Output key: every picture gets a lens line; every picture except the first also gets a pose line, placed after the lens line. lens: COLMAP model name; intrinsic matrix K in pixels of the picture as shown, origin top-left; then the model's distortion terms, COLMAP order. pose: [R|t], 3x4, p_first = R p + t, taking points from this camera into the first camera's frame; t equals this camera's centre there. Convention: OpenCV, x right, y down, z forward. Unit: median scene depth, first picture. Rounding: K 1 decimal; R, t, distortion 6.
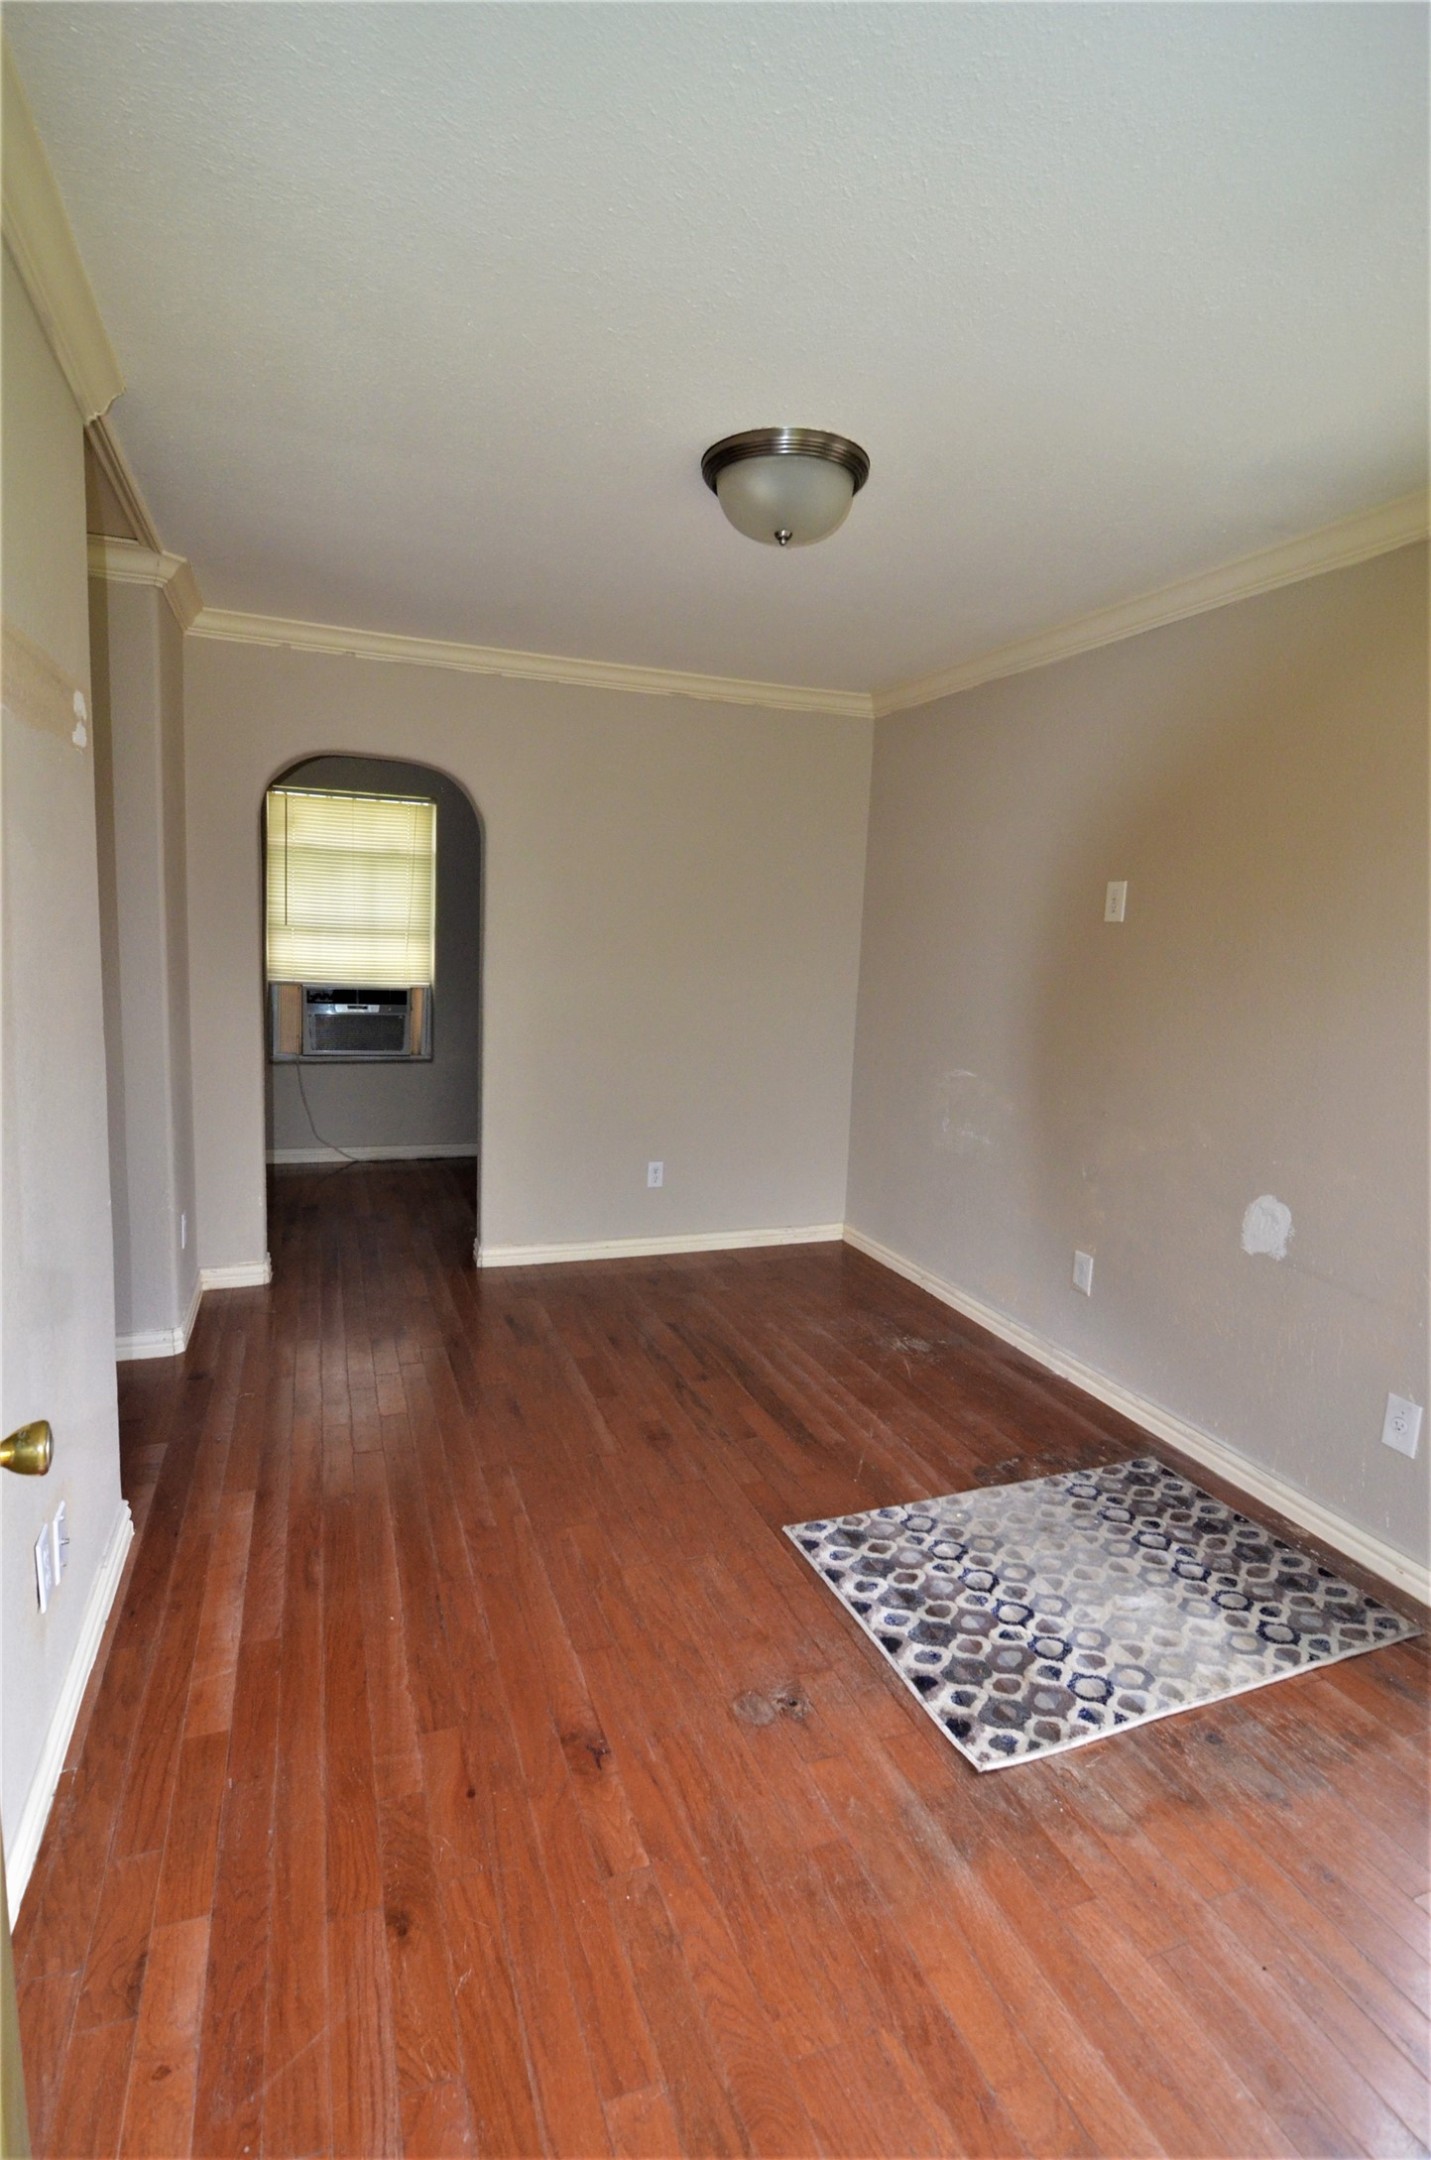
lens RADIAL K [[1034.3, 0, 709.0], [0, 1034.3, 1058.6], [0, 0, 1]] dist [-0.007329, -0.010035]
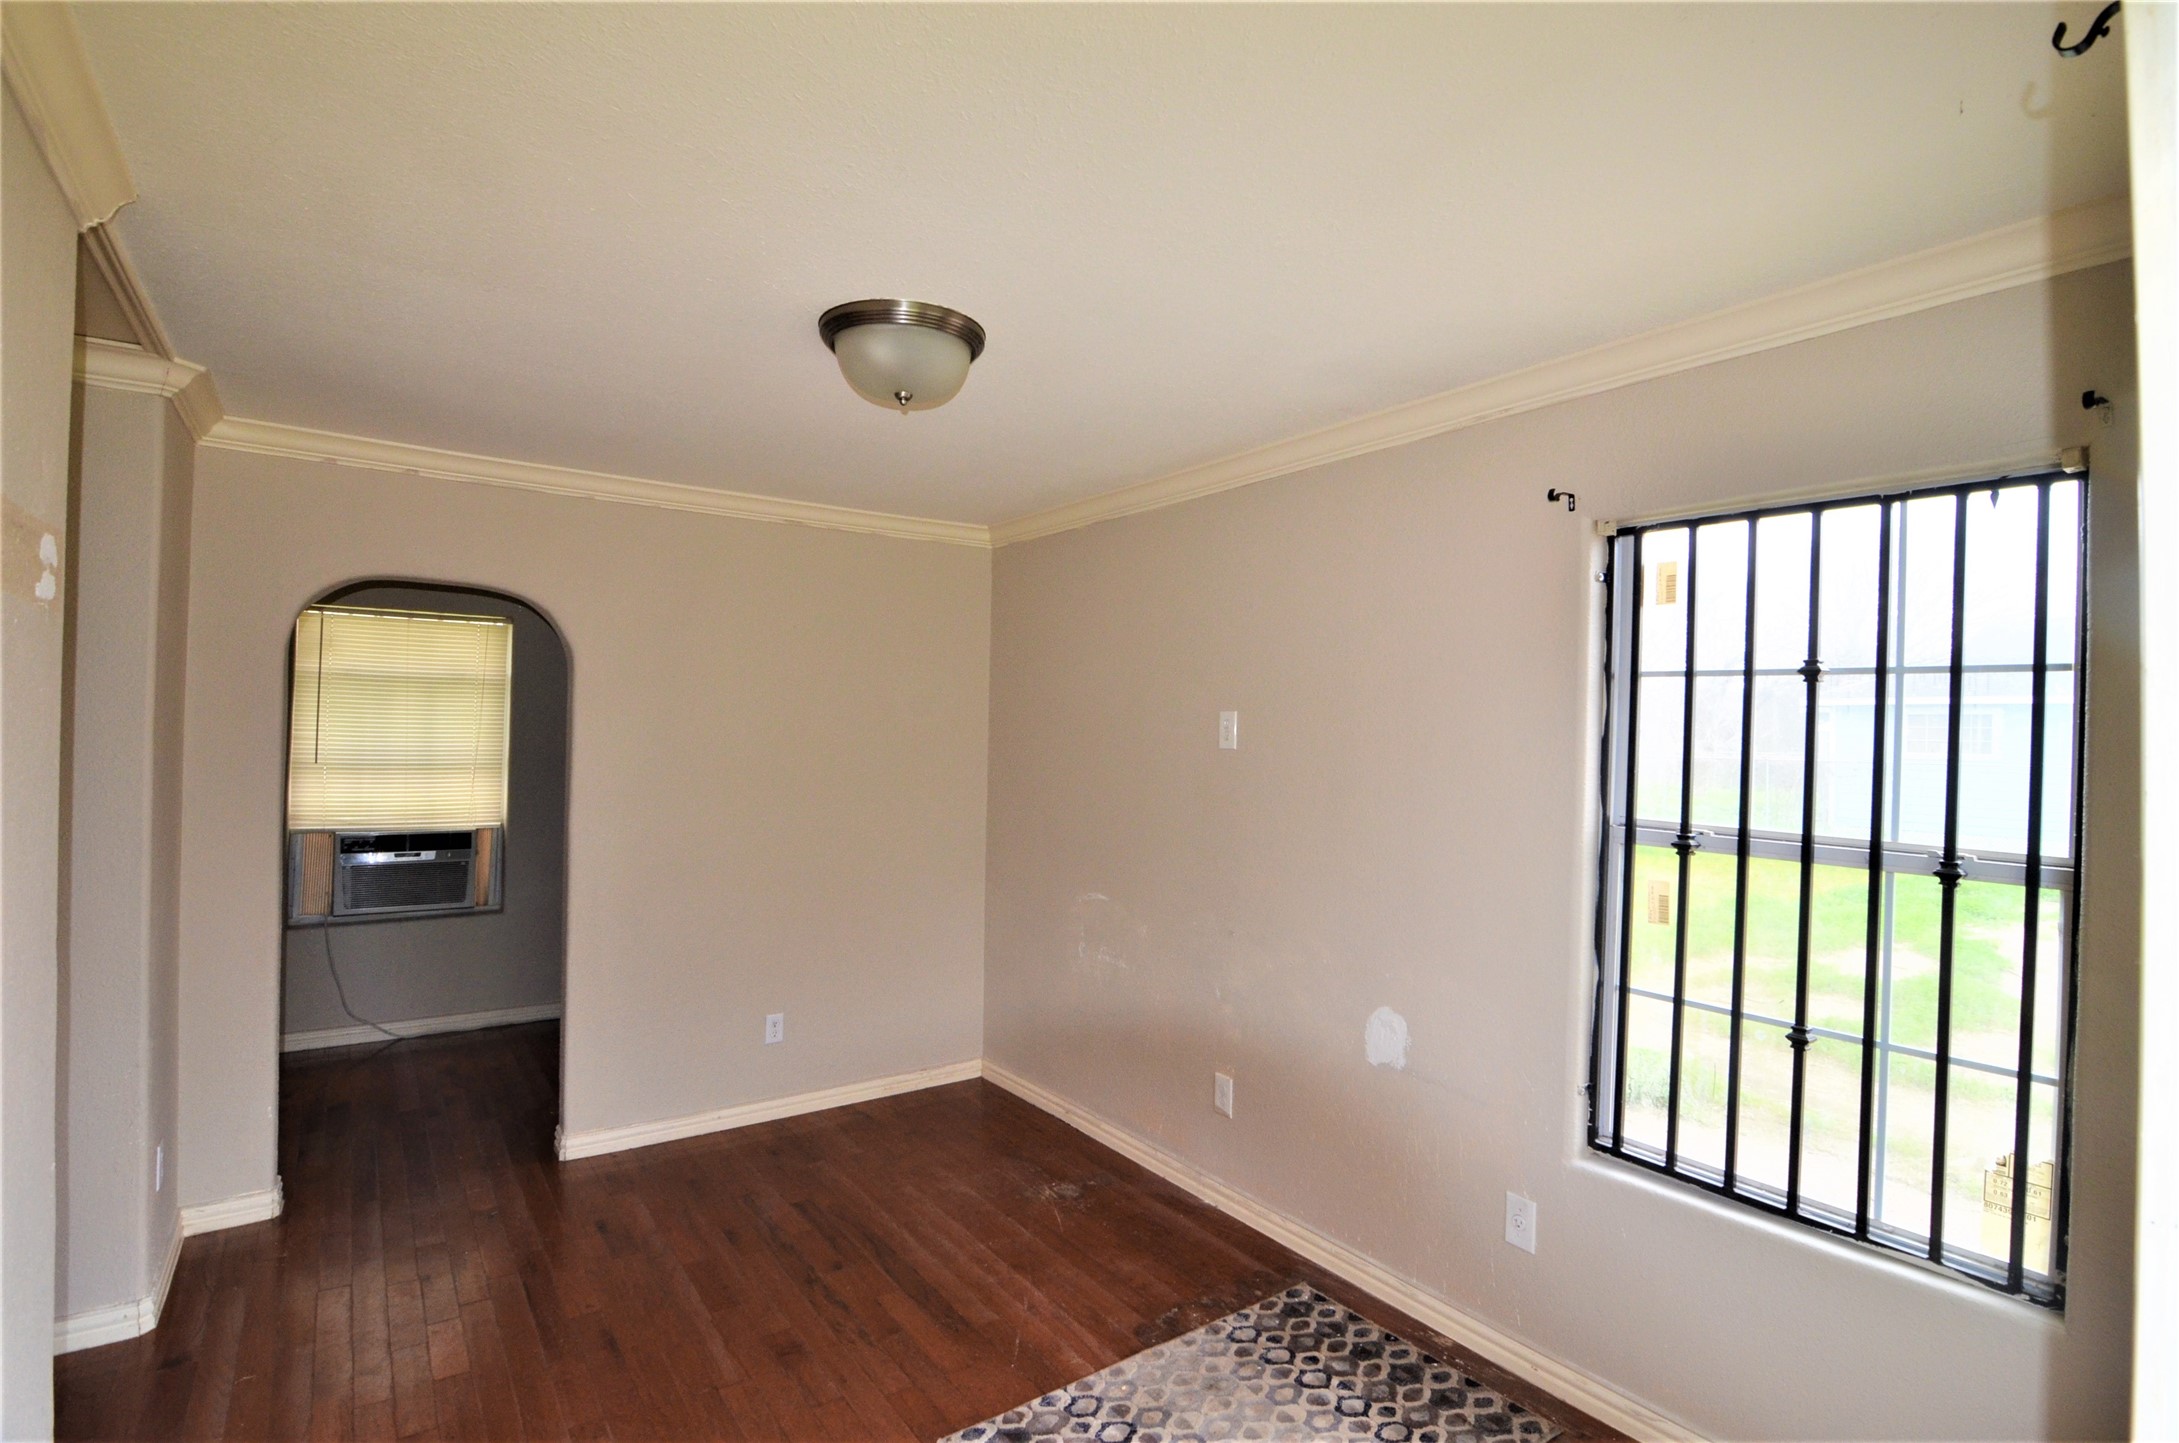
lens RADIAL K [[1043.4, 0, 1114.2], [0, 1043.4, 713.6], [0, 0, 1]] dist [-0.007329, -0.010035]
pose [[0.962573, -0.020542, 0.270242, -0.008415], [0.057746, 0.989772, -0.130451, -0.035747], [-0.264798, 0.141174, 0.953914, 0.006288]]
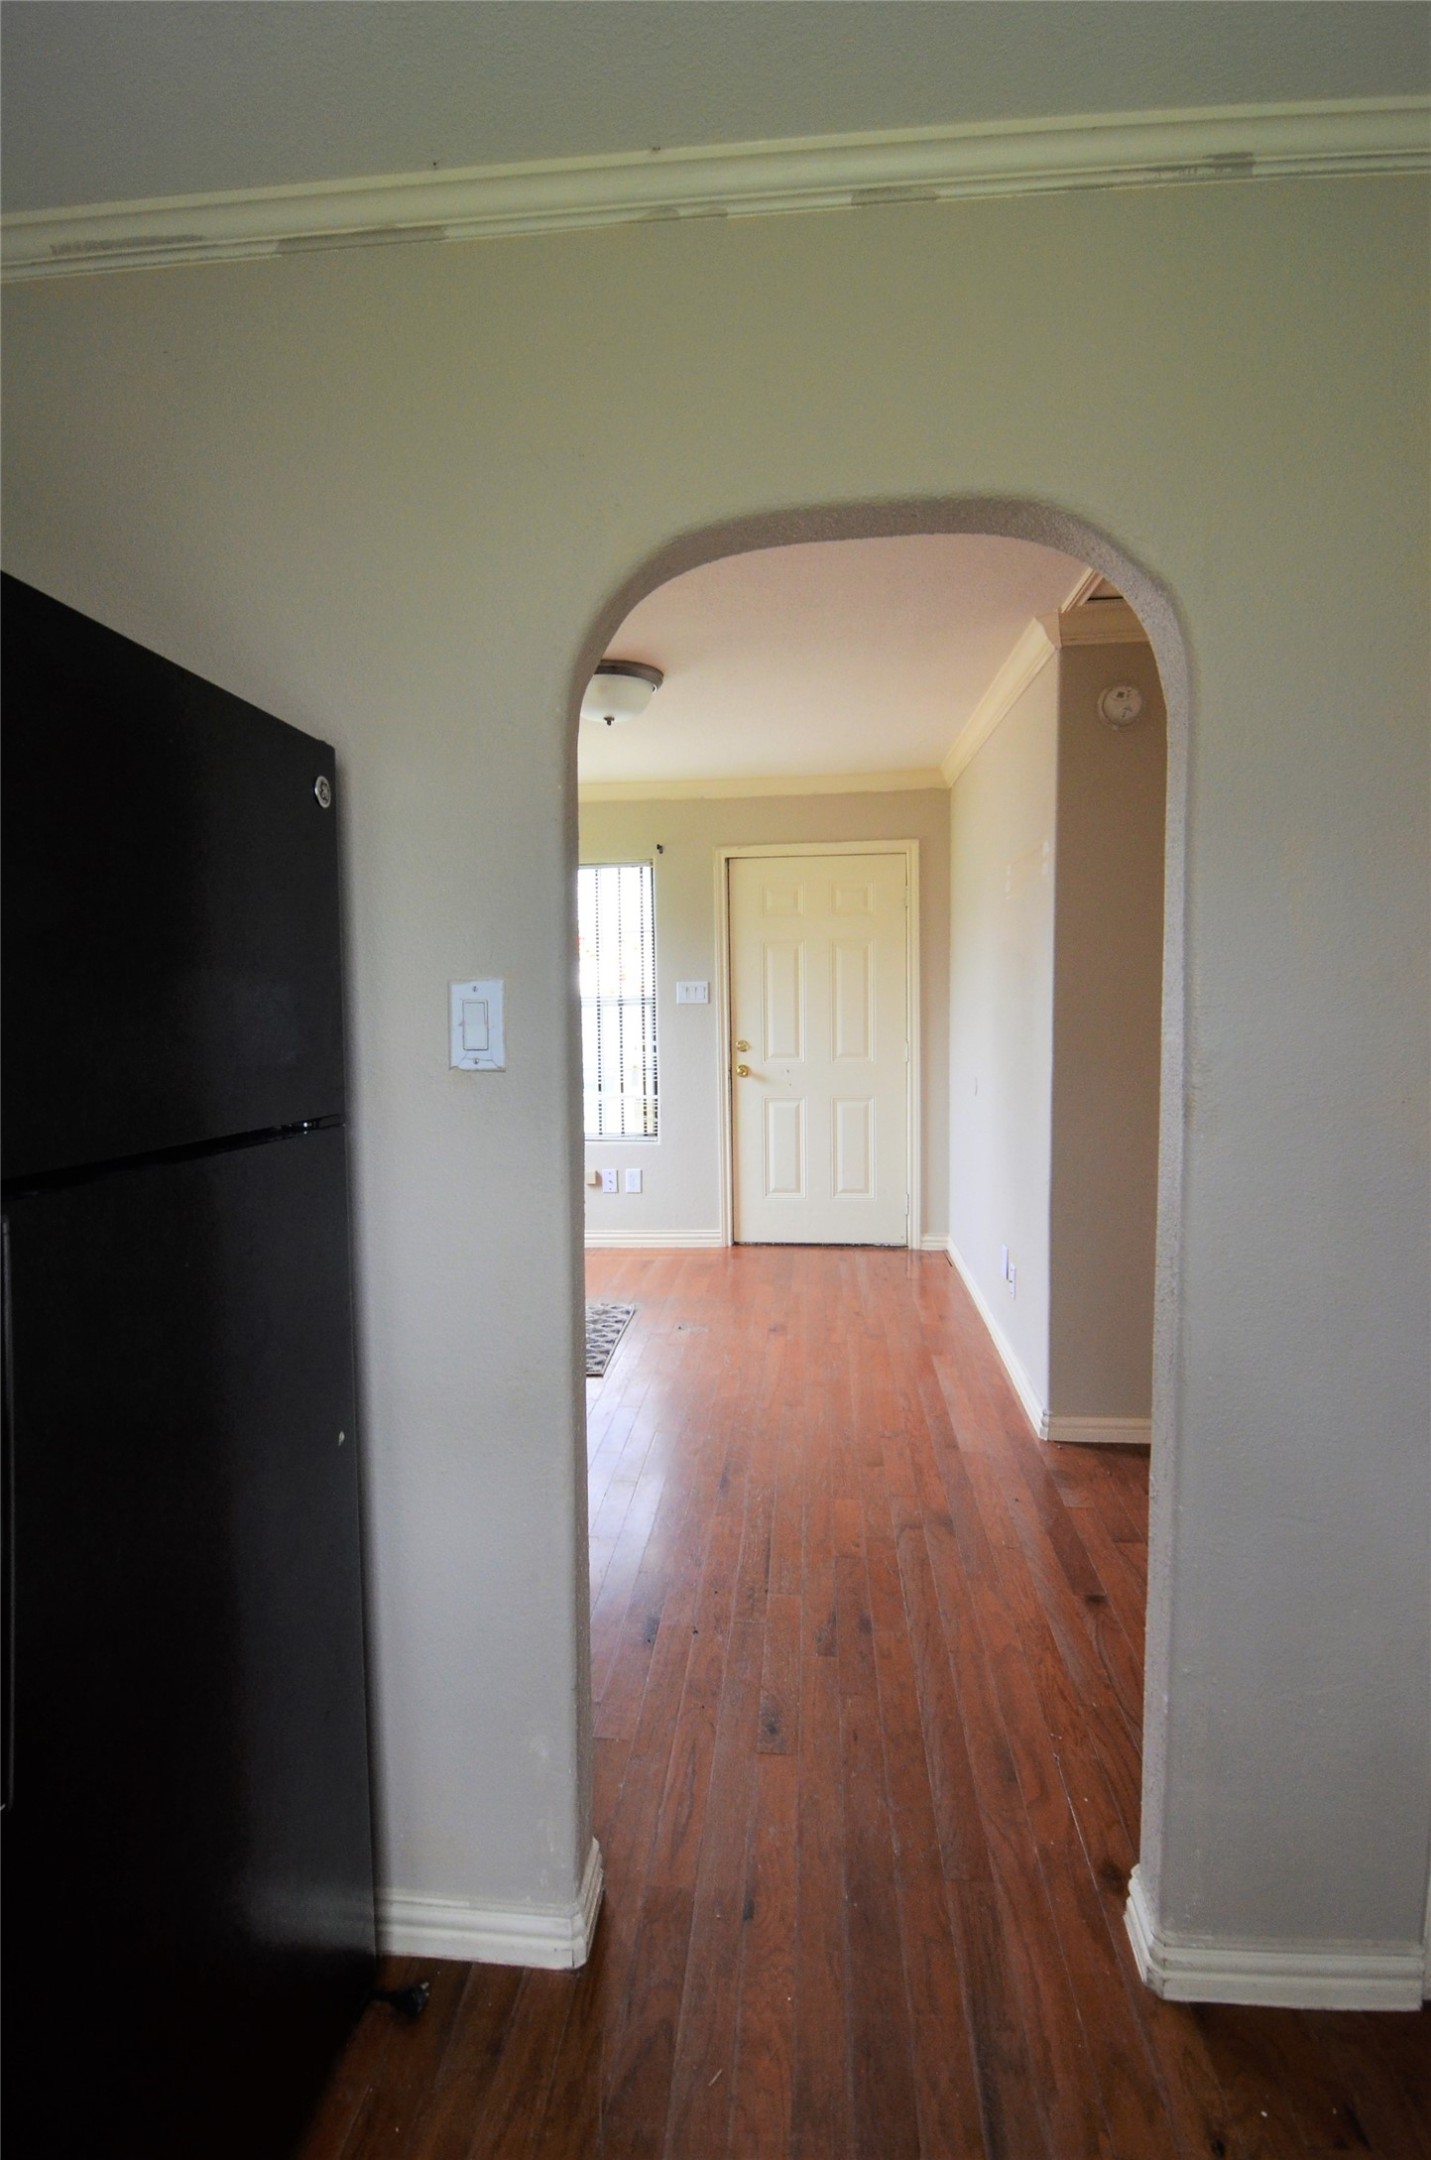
lens RADIAL K [[1061.7, 0, 708.0], [0, 1061.7, 1060.5], [0, 0, 1]] dist [-0.004611, -0.011876]
pose [[-0.896679, -0.063289, 0.438133, -0.546867], [0.028646, 0.979357, 0.200096, -0.224304], [-0.441753, 0.191972, -0.876357, 1.687583]]
